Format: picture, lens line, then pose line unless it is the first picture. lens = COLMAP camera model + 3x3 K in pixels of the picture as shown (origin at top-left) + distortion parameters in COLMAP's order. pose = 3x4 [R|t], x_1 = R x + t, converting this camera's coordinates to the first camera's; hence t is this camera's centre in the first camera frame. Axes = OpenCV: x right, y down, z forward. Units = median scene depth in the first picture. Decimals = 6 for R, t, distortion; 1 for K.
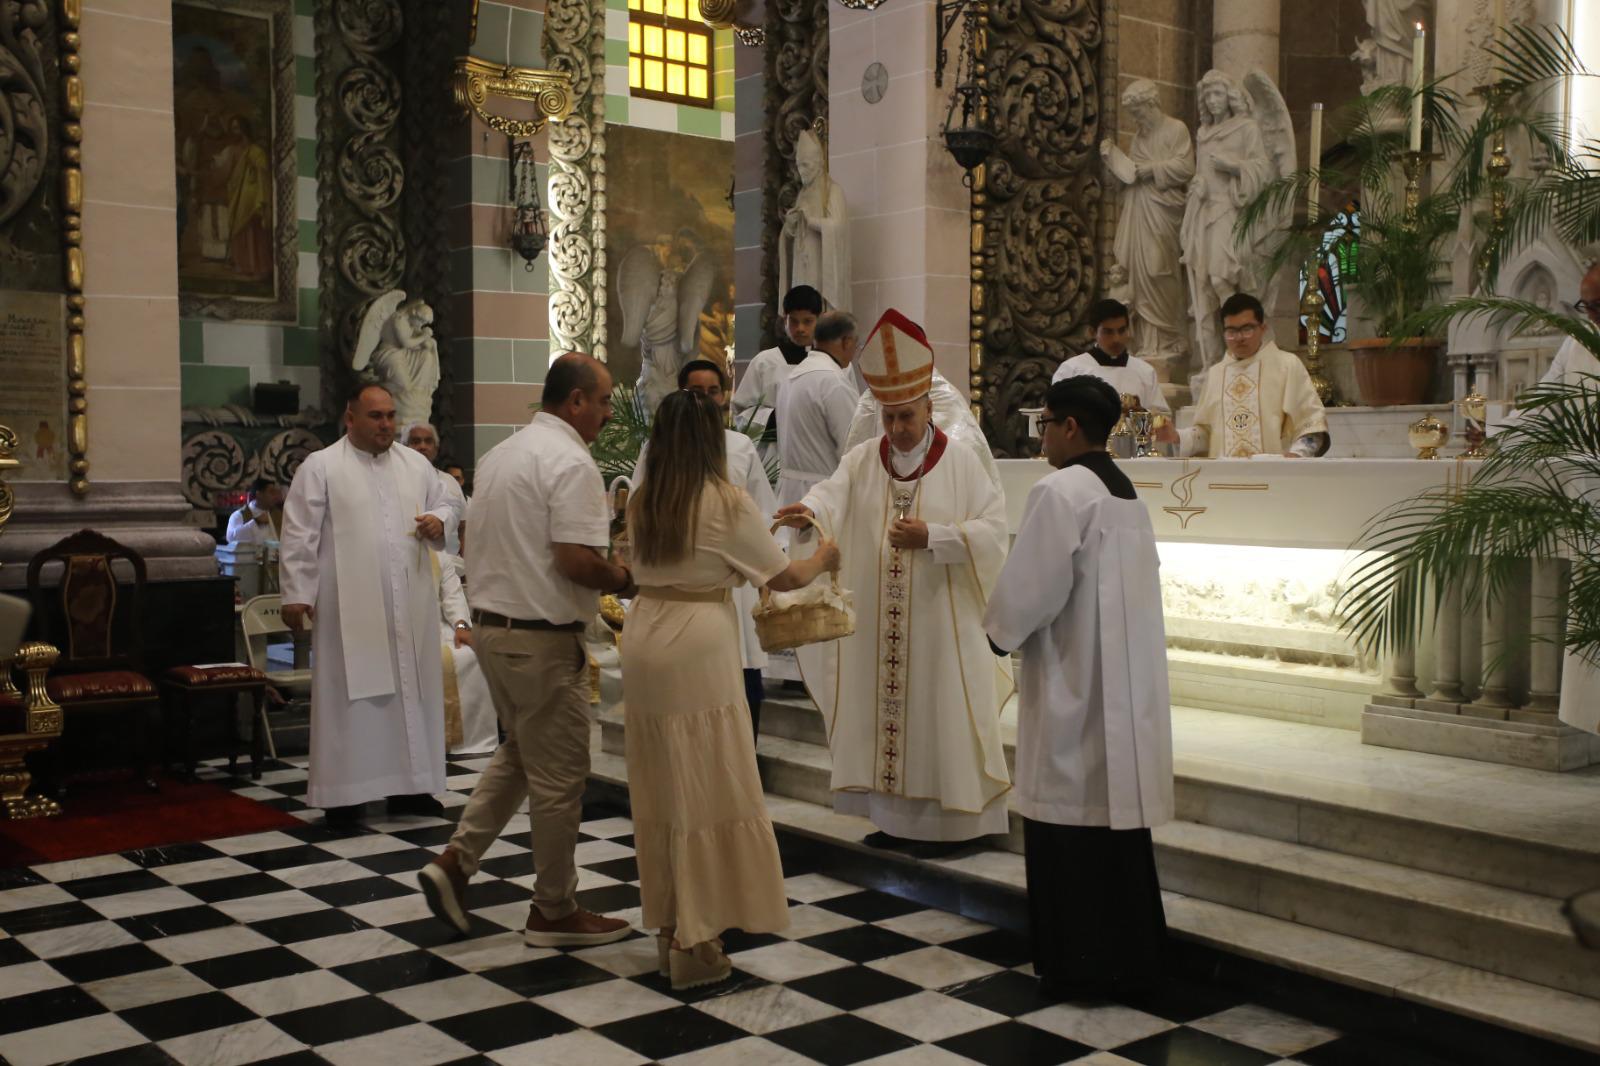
lens RADIAL K [[1726.4, 0, 798.0], [0, 1726.4, 513.9], [0, 0, 1]] dist [0.039488, 0.051551]
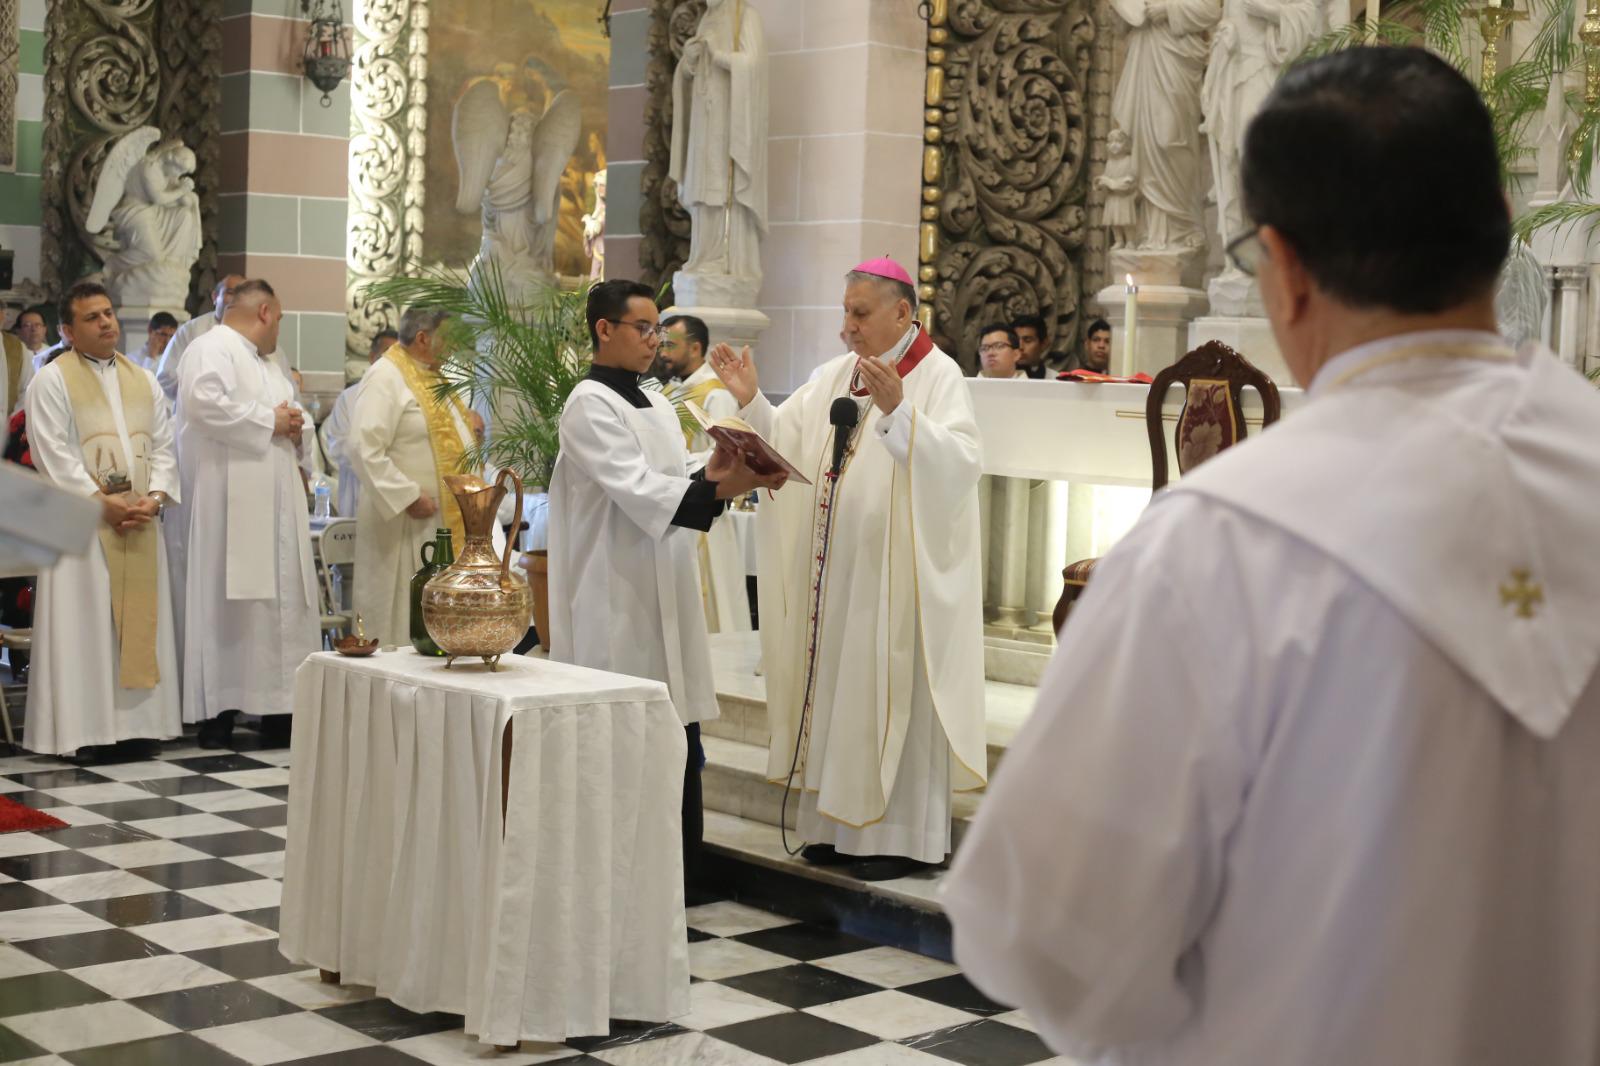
lens RADIAL K [[2337.1, 0, 799.2], [0, 2337.1, 513.4], [0, 0, 1]] dist [-0.089362, -0.046596]
pose [[0.997463, 0.028286, 0.065321, -0.015220], [-0.030137, 0.999167, 0.027520, 0.001495], [-0.064488, -0.029419, 0.997485, -0.020682]]
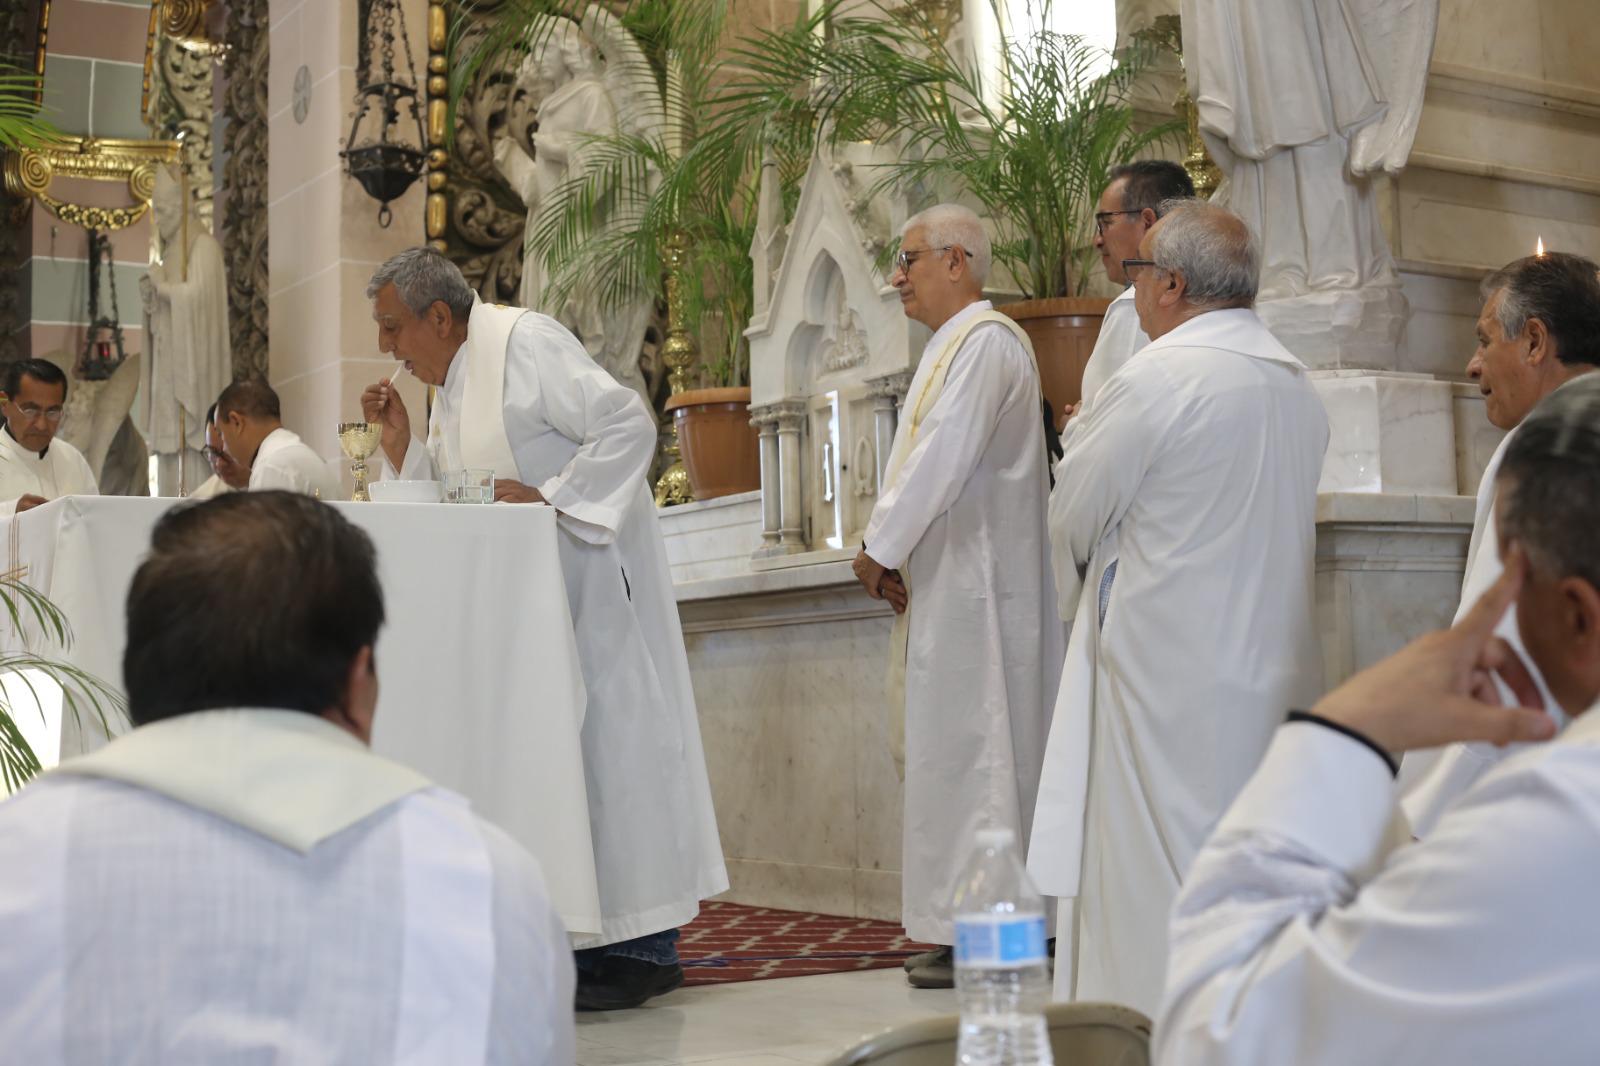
lens RADIAL K [[2337.1, 0, 799.2], [0, 2337.1, 513.4], [0, 0, 1]] dist [-0.089362, -0.046596]
pose [[0.991110, -0.037917, -0.127527, 0.320544], [0.022836, 0.992786, -0.117709, 0.028678], [0.131070, 0.113750, 0.984826, 0.117676]]
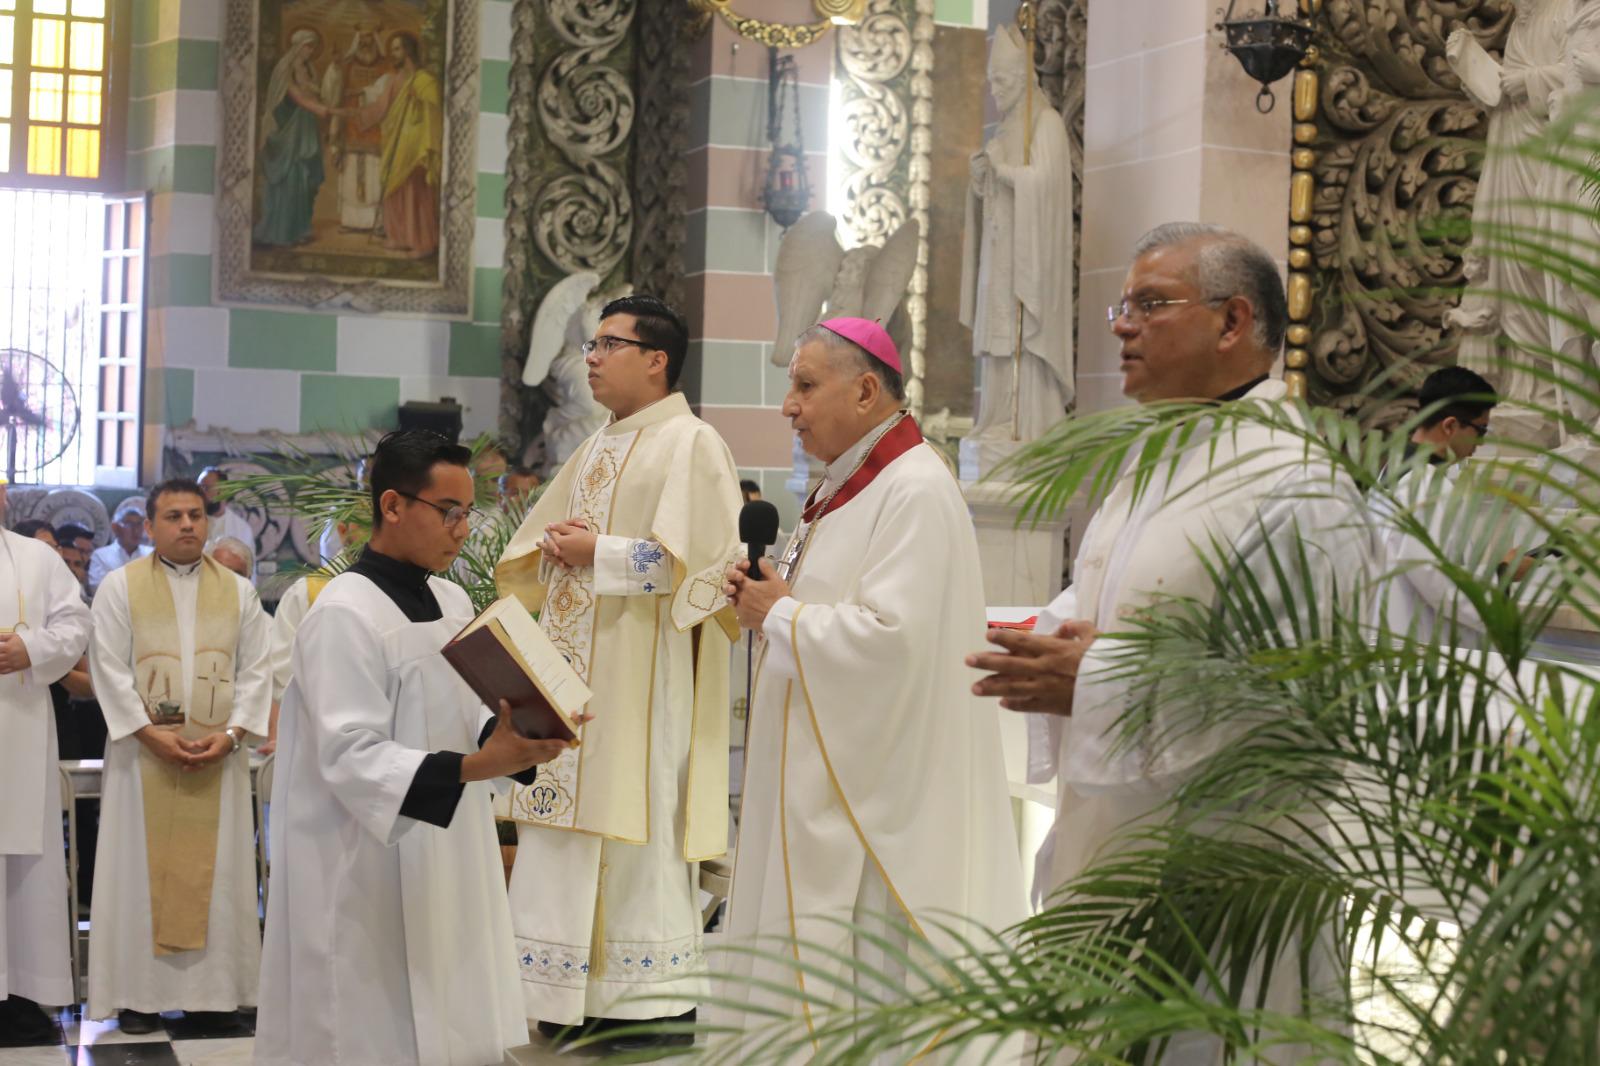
lens RADIAL K [[2337.1, 0, 799.2], [0, 2337.1, 513.4], [0, 0, 1]] dist [-0.089362, -0.046596]
pose [[0.952238, 0.036531, -0.303165, 0.166672], [-0.042042, 0.999048, -0.011668, -0.030593], [0.302450, 0.023856, 0.952867, 0.167873]]
